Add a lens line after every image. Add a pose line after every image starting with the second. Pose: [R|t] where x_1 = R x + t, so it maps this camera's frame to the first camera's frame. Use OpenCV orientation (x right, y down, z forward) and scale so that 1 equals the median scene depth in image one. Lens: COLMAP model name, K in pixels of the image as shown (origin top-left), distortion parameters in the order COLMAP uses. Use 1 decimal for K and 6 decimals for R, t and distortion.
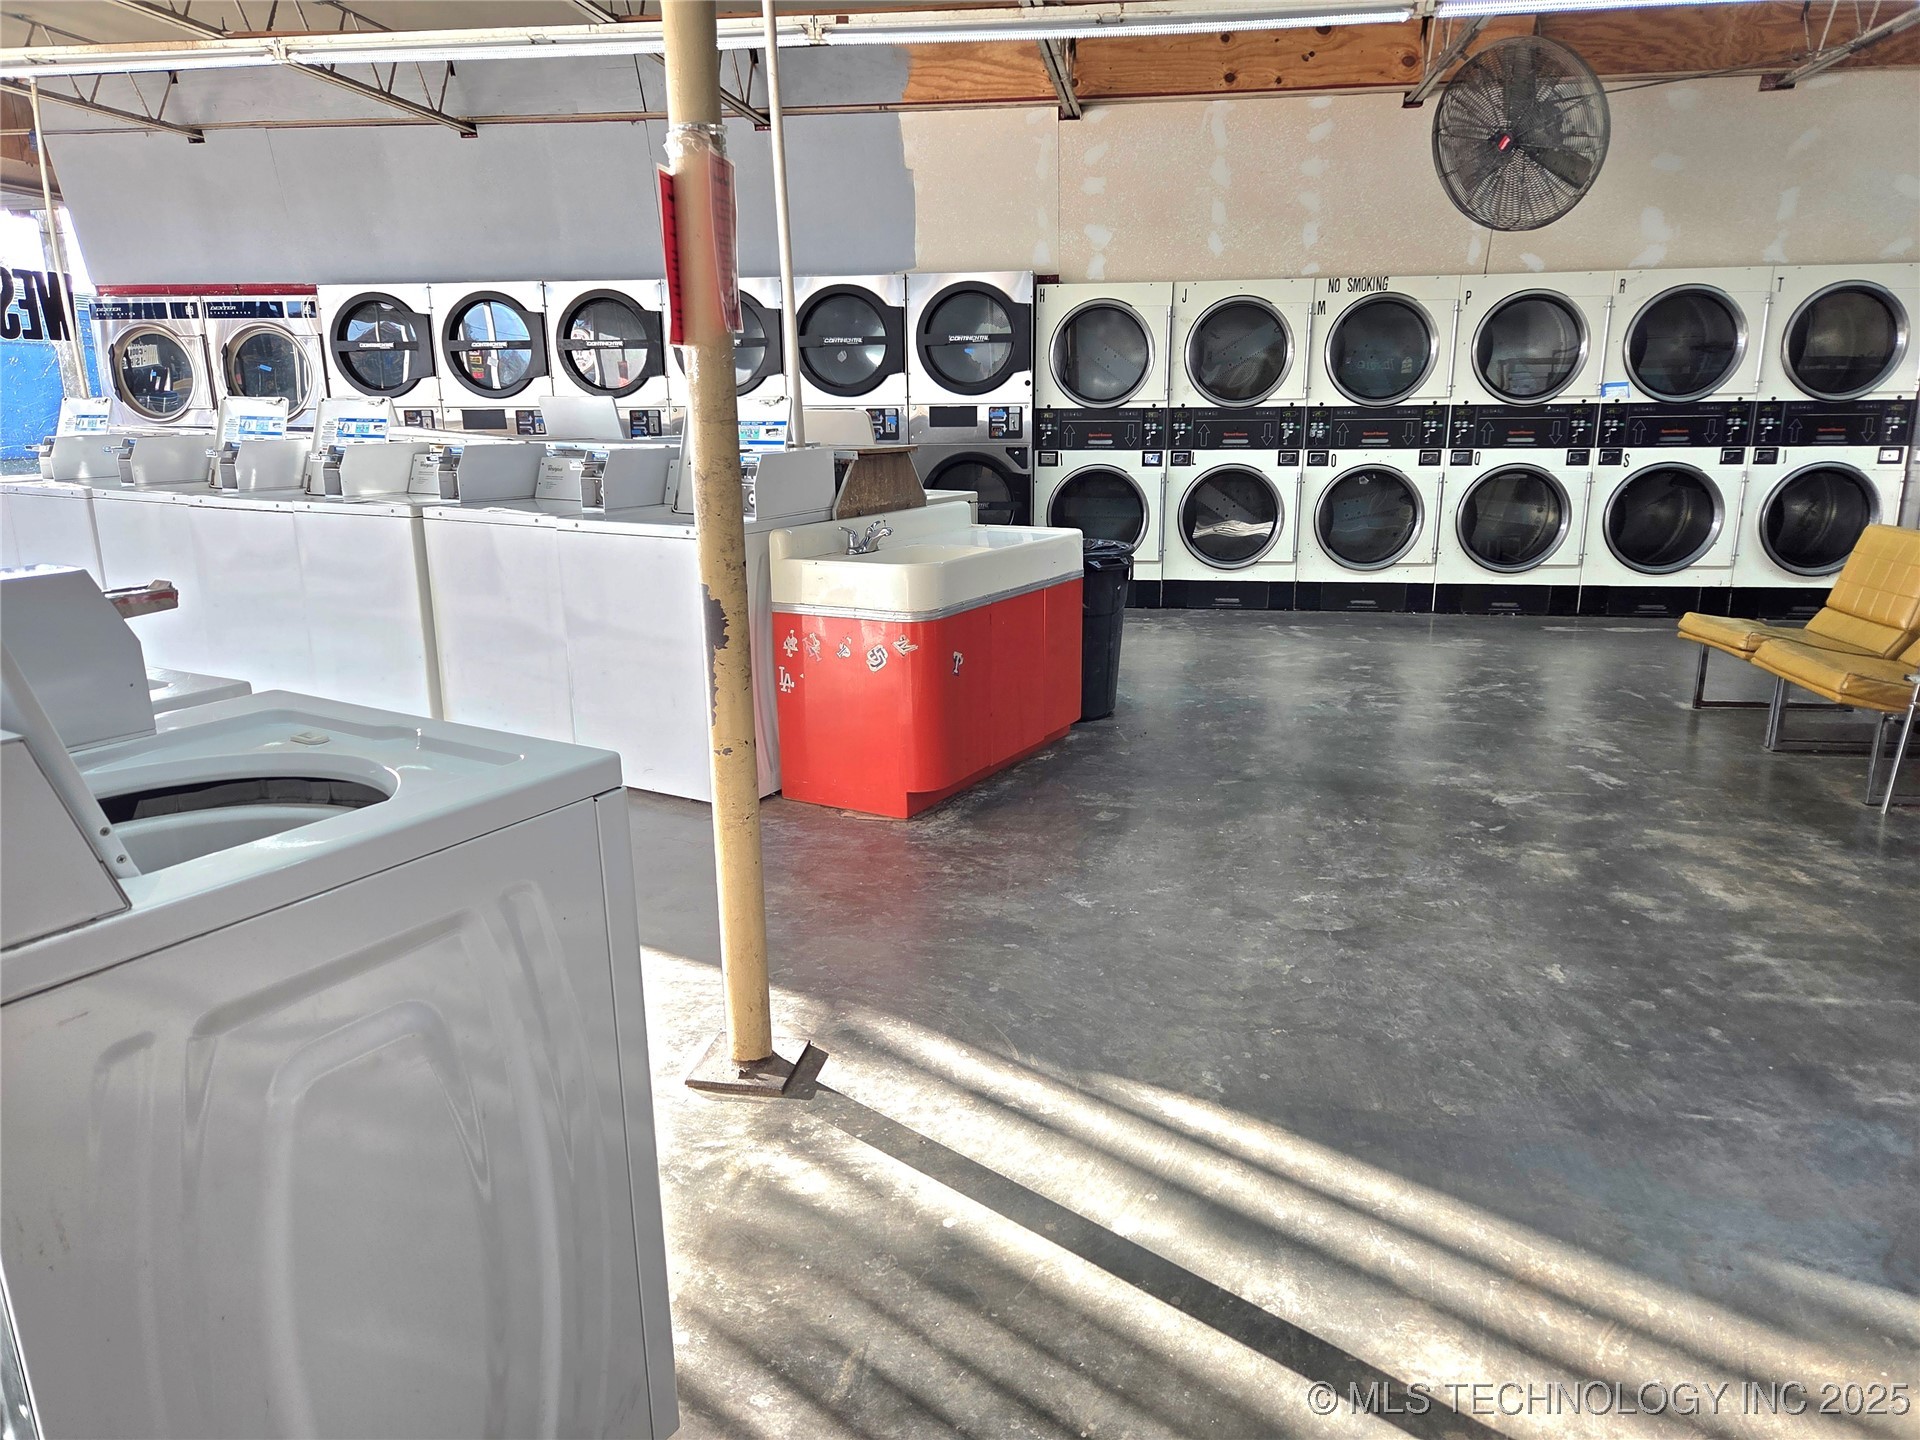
lens RADIAL K [[1288.6, 0, 966.5], [0, 1288.6, 719.0], [0, 0, 1]] dist [0.067054, -0.054313]
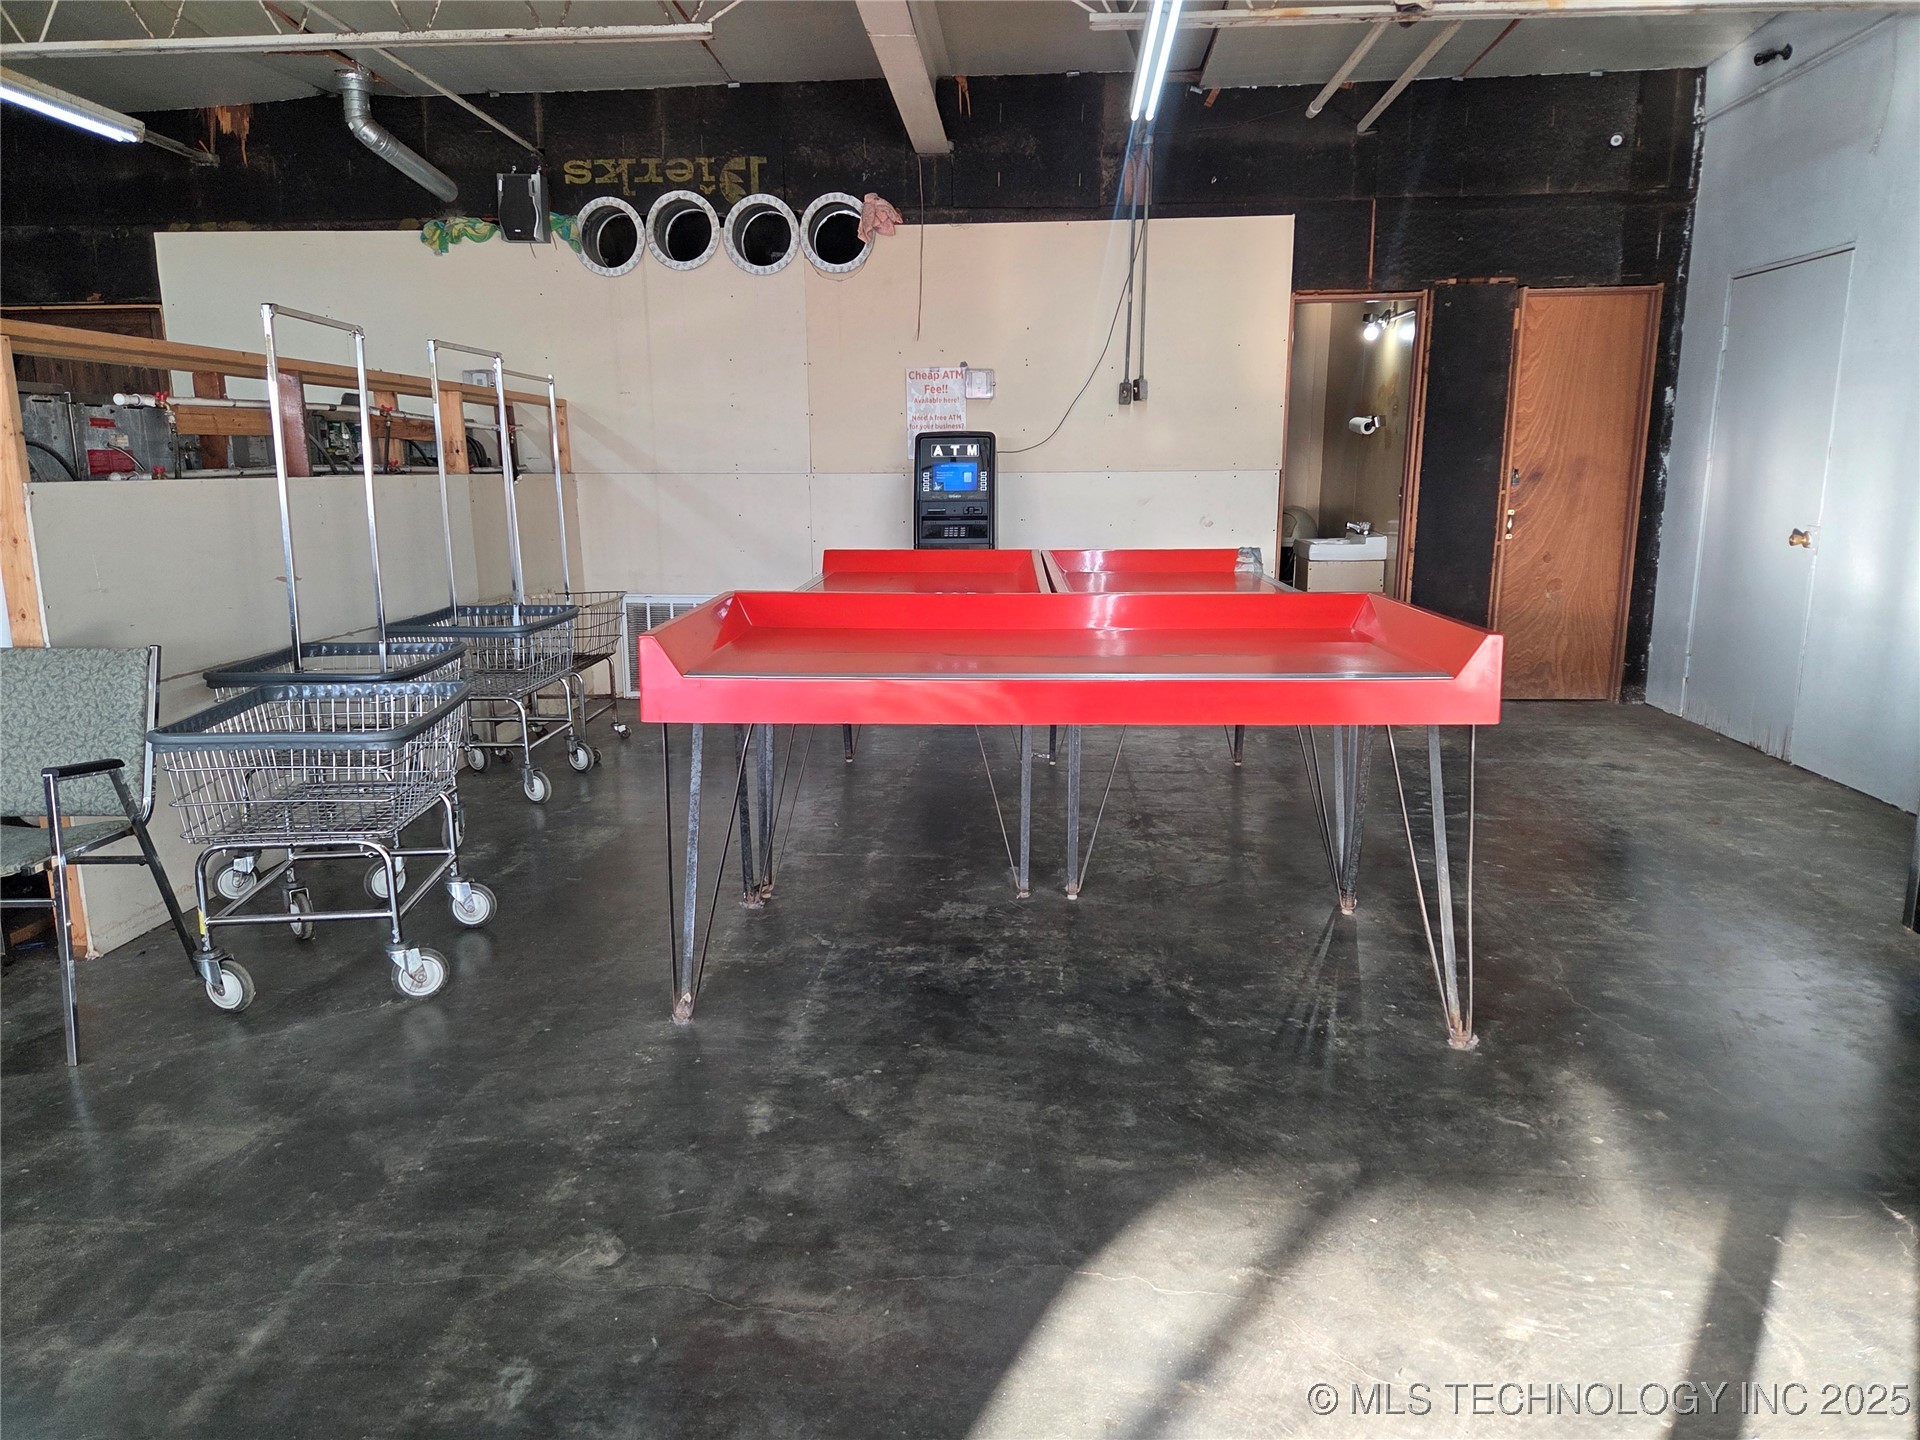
lens RADIAL K [[1288.6, 0, 946.8], [0, 1288.6, 712.7], [0, 0, 1]] dist [0.067054, -0.054313]
pose [[-0.077102, -0.183531, 0.979985, 0.011406], [0.250265, 0.947880, 0.197209, -0.056495], [-0.965102, 0.260461, -0.027152, 0.249382]]
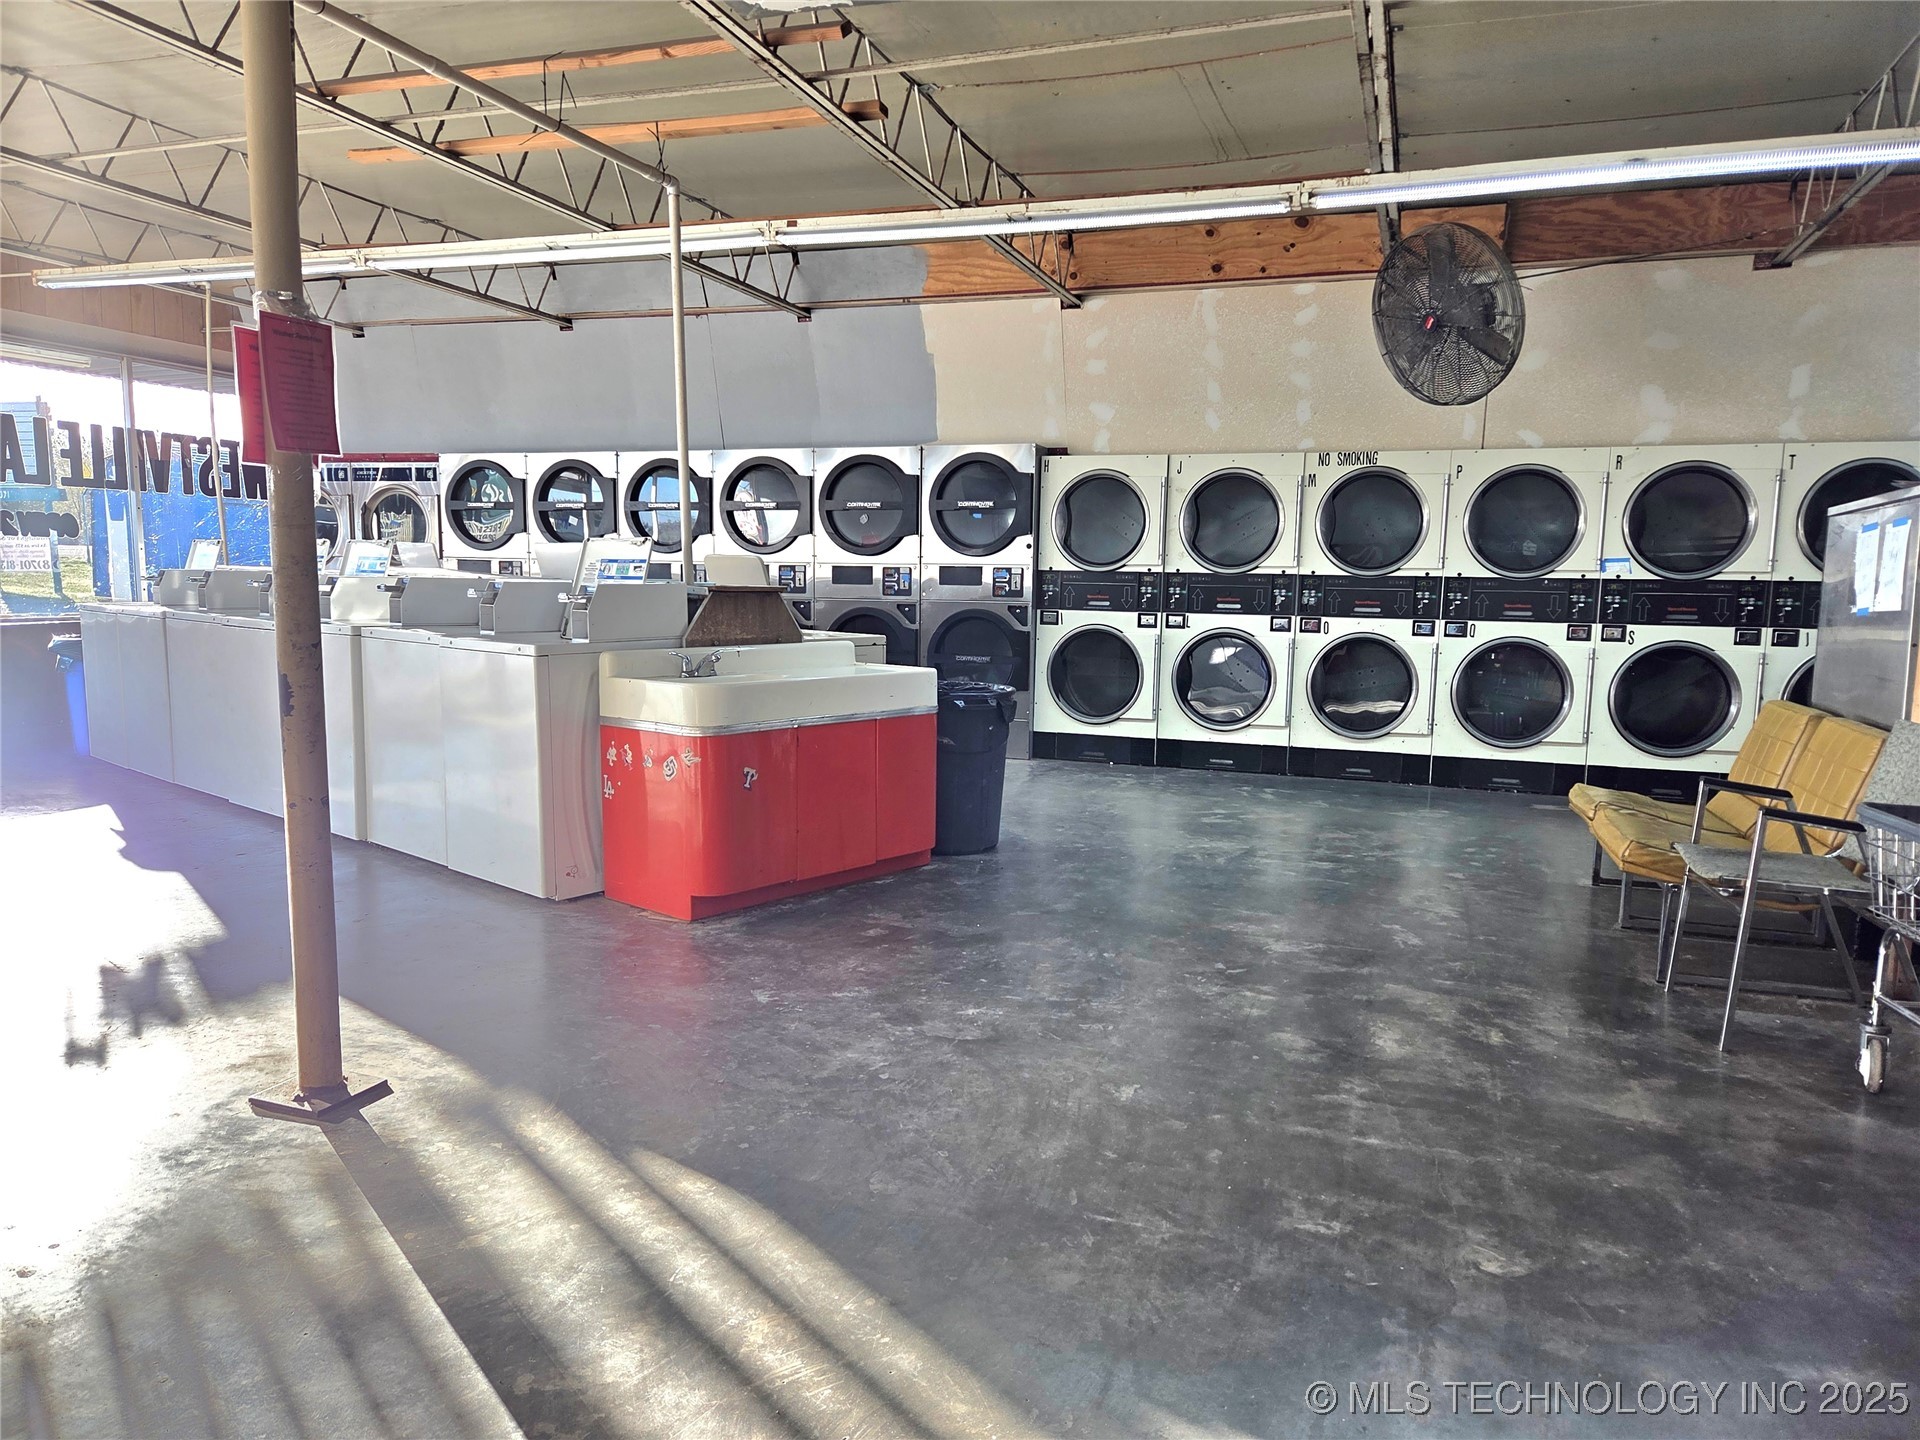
lens RADIAL K [[1288.6, 0, 963.0], [0, 1288.6, 739.1], [0, 0, 1]] dist [0.067054, -0.054313]
pose [[0.982065, 0.047812, -0.182378, 0.219091], [-0.069078, 0.991294, -0.112094, 0.019690], [0.175431, 0.122681, 0.976818, -0.017519]]
